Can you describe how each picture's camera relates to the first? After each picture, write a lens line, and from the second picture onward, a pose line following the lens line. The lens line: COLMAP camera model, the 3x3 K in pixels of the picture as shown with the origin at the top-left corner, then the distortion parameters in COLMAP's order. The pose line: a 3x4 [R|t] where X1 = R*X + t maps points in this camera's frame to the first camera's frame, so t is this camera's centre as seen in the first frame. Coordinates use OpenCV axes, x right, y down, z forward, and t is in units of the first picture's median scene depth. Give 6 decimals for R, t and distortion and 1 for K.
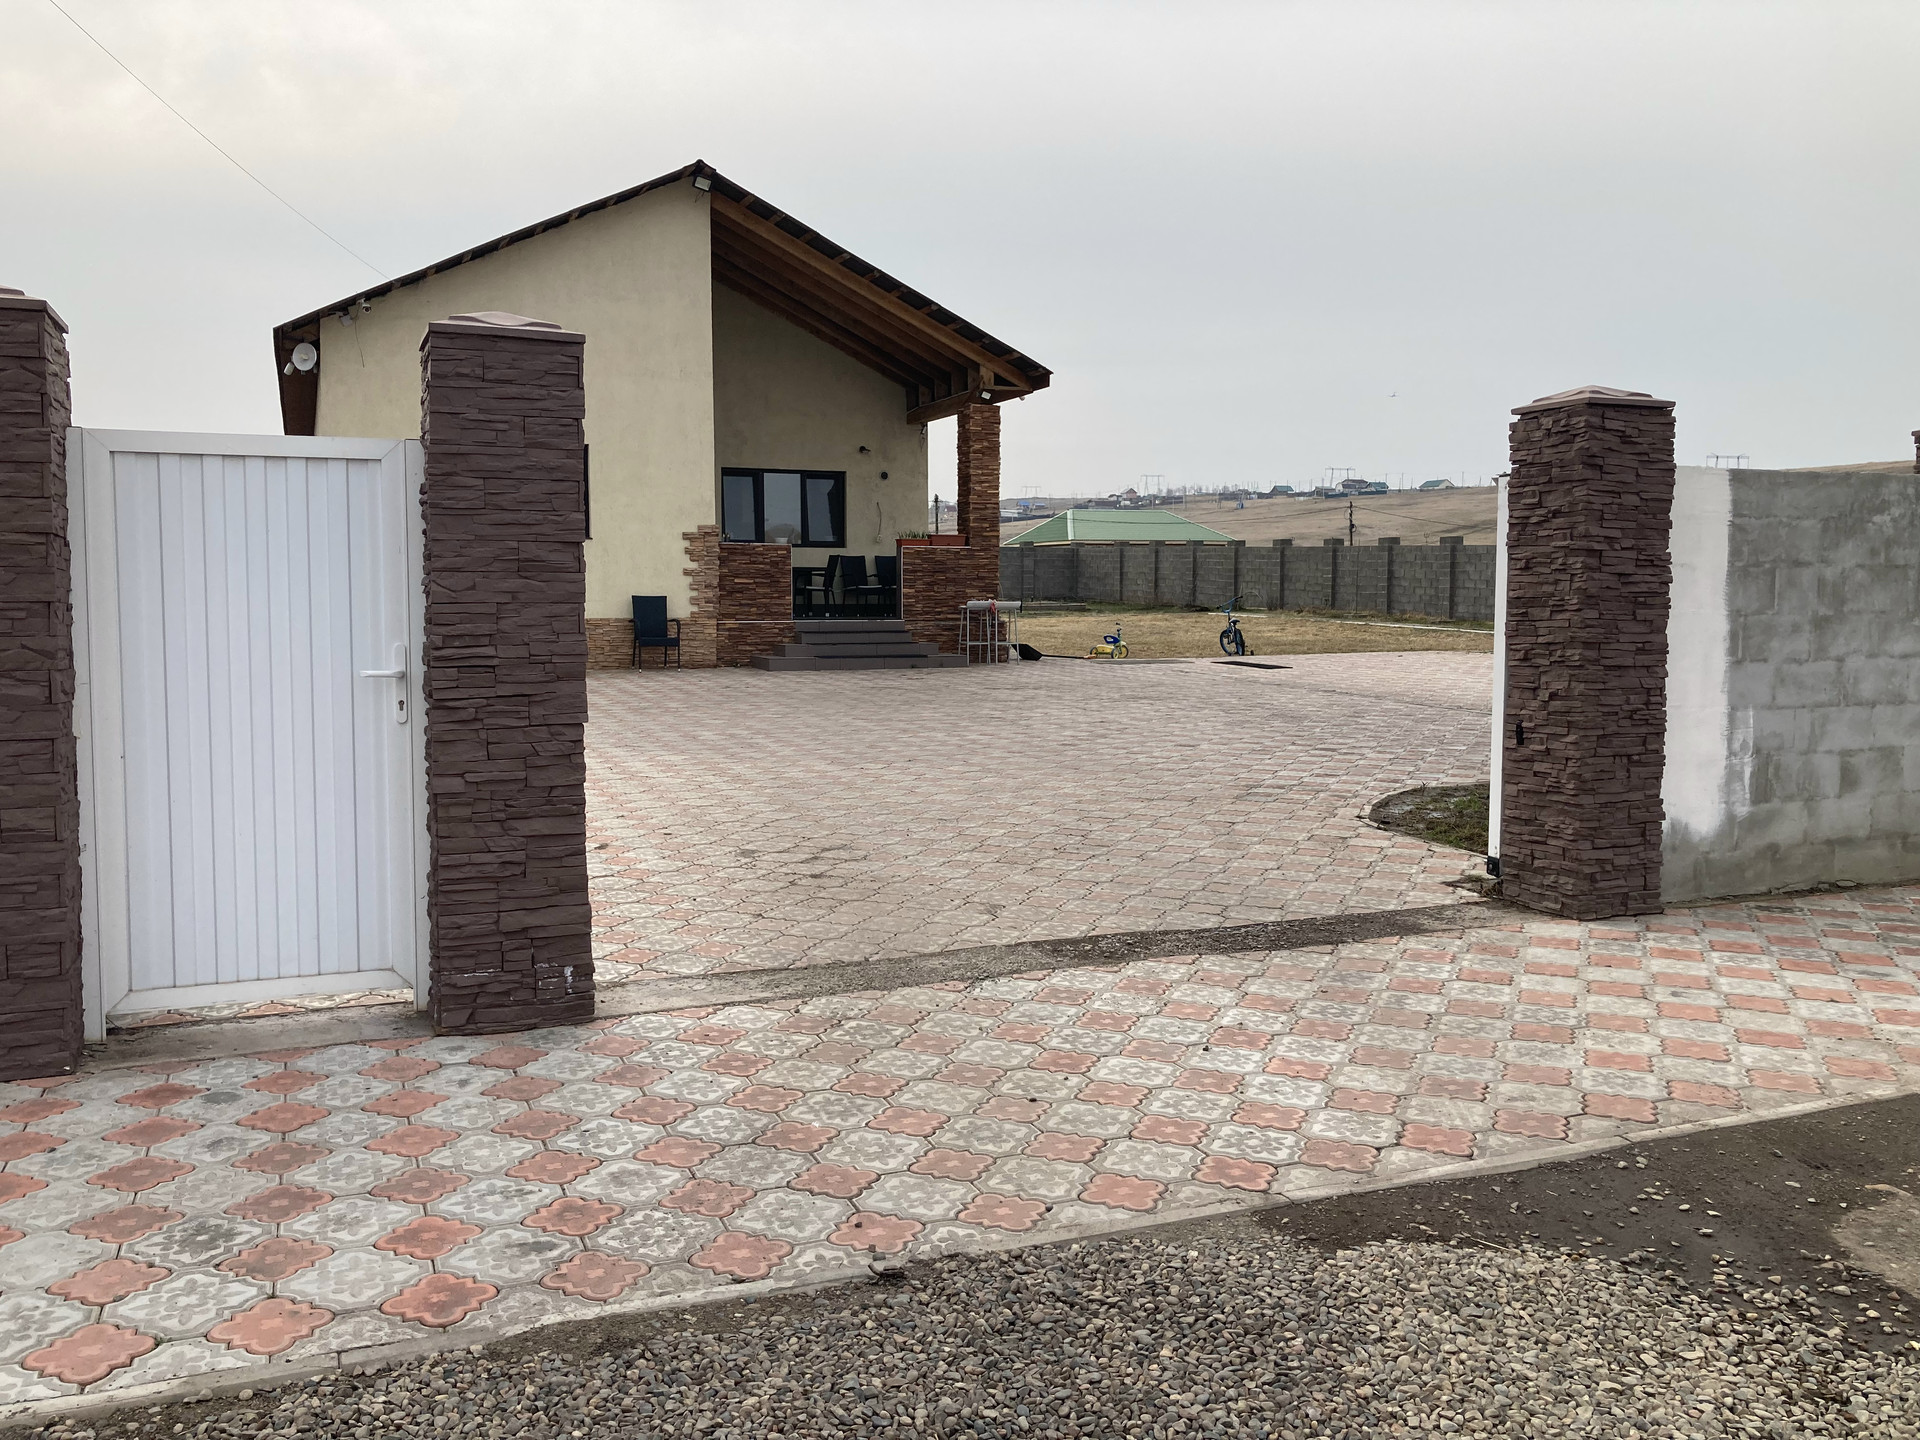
lens RADIAL K [[1583.4, 0, 984.7], [0, 1583.4, 716.7], [0, 0, 1]] dist [0.046248, -0.048782]
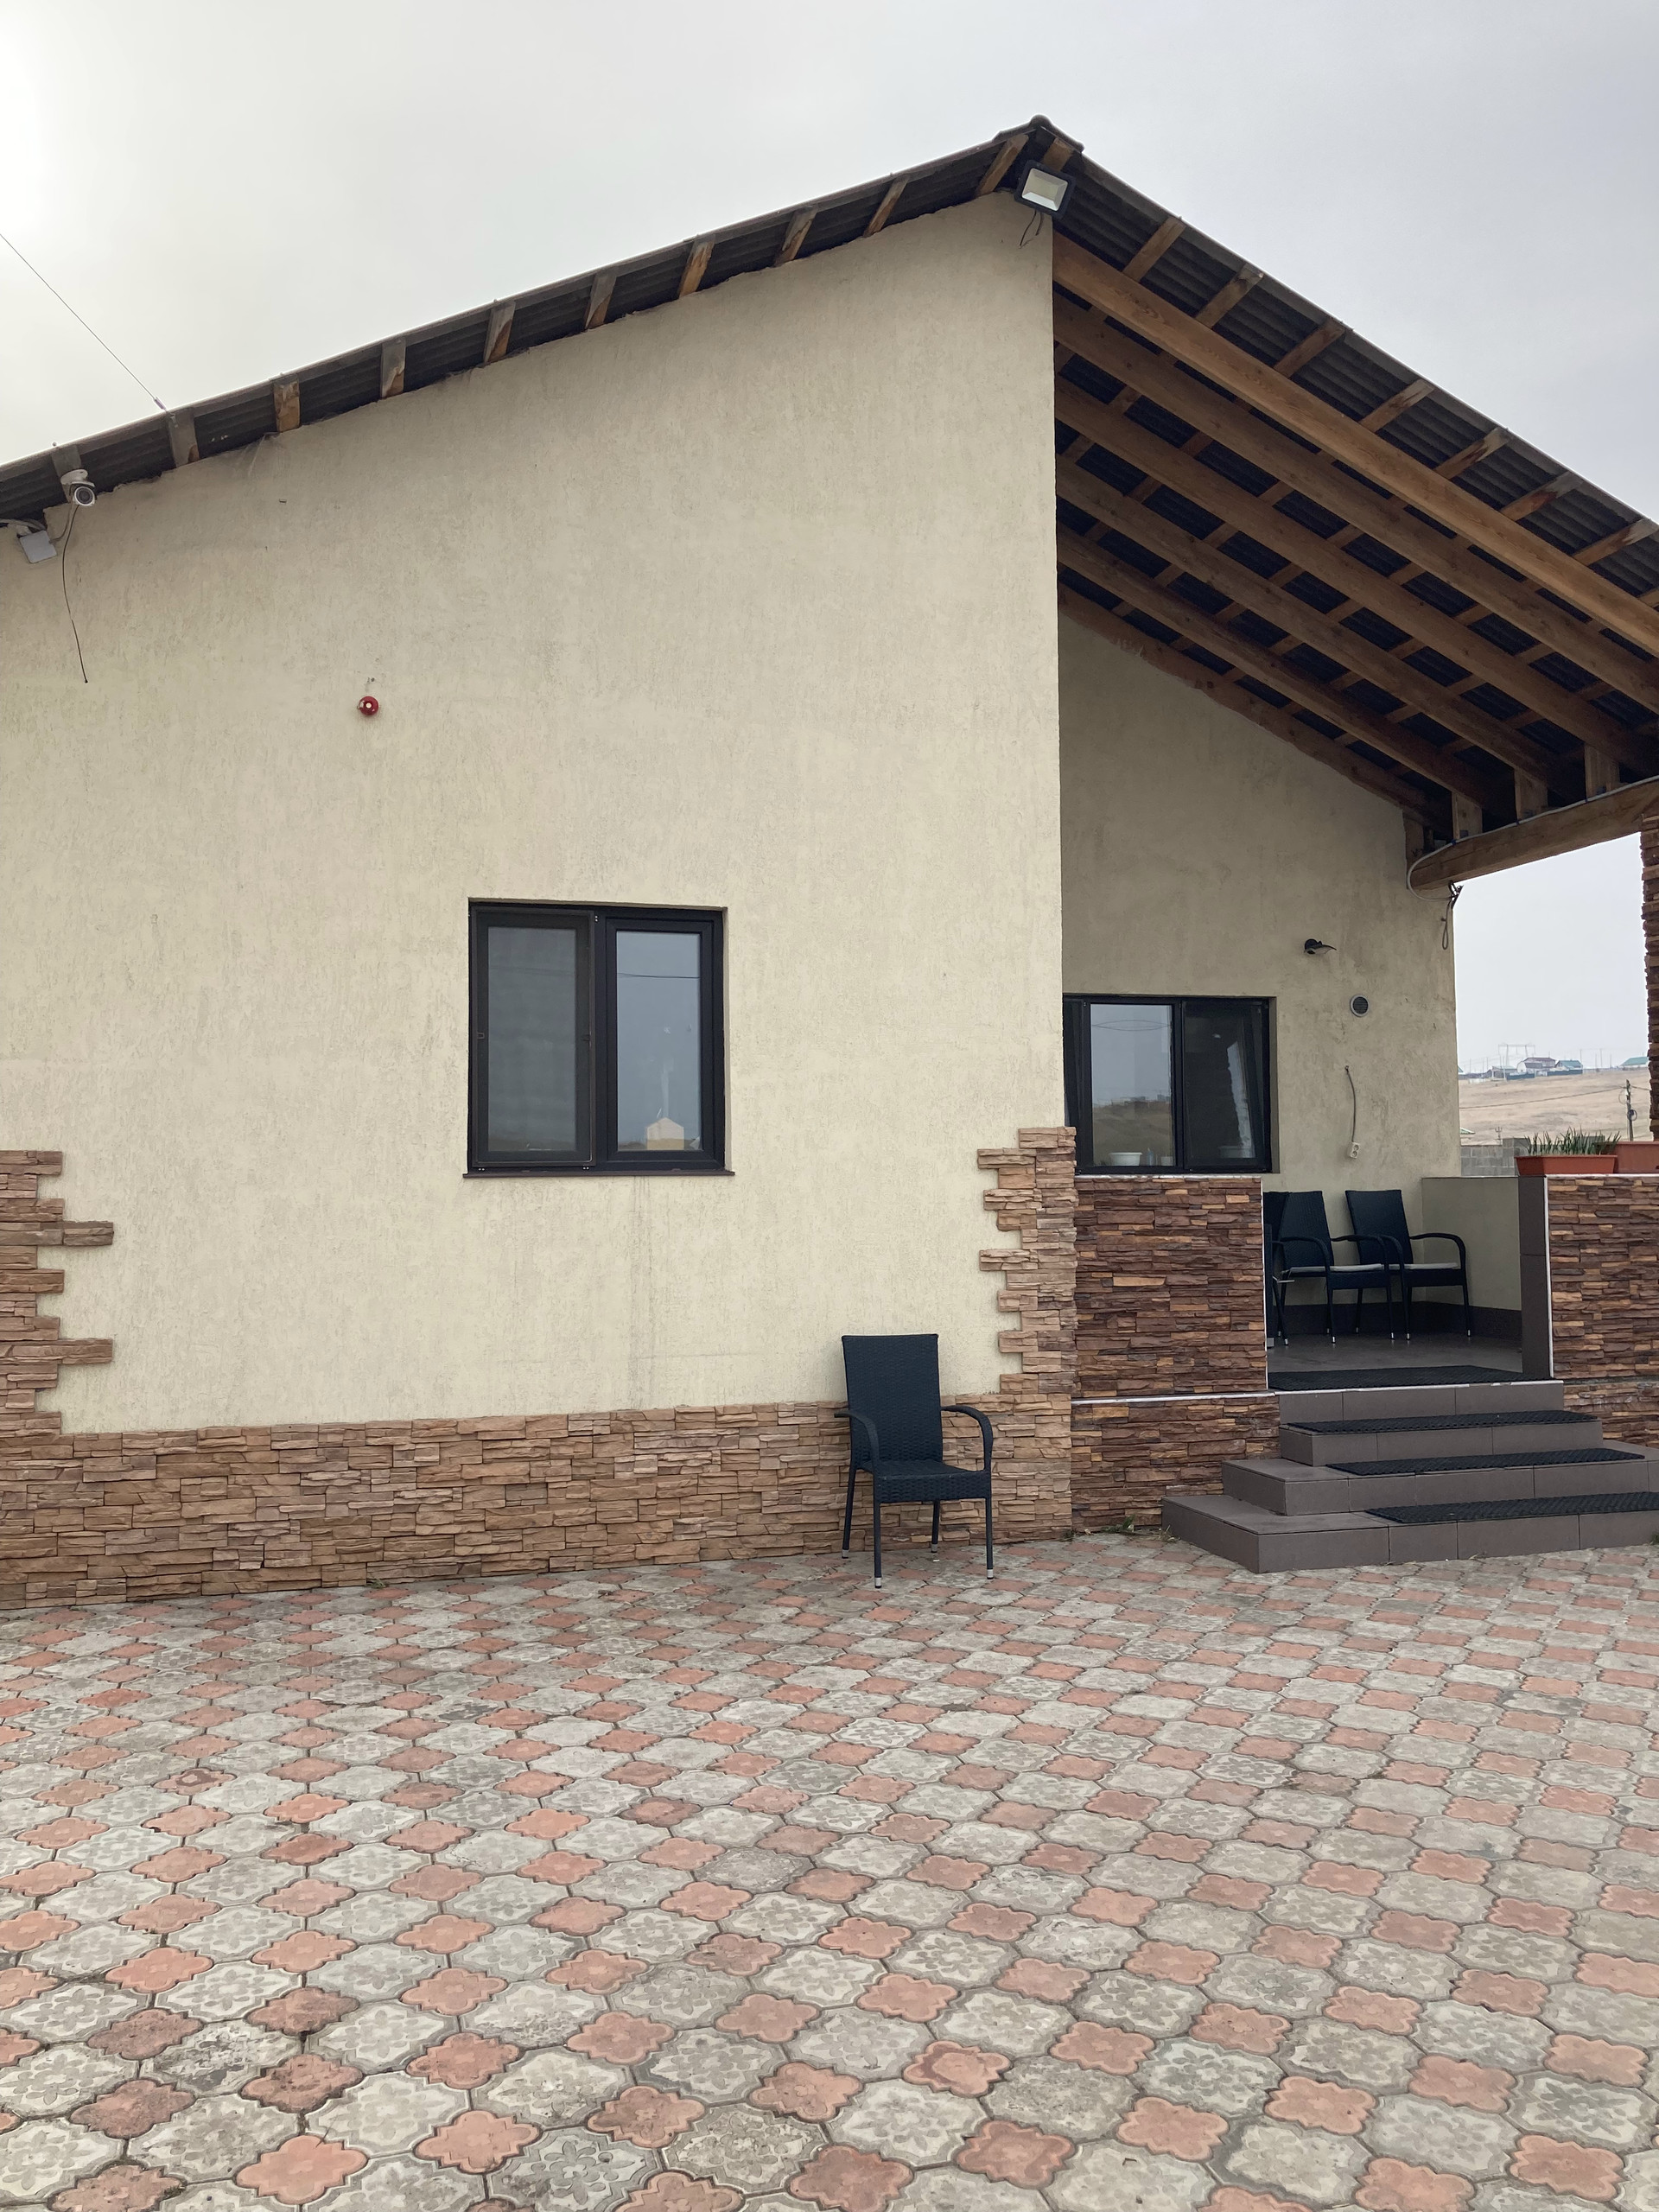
lens RADIAL K [[1794.6, 0, 847.9], [0, 1794.6, 1103.6], [0, 0, 1]] dist [0.091146, -0.126542]
pose [[0.992234, -0.015421, -0.123424, -0.157139], [-0.000596, 0.991683, -0.128700, -0.069376], [0.124382, 0.127774, 0.983973, 0.557199]]
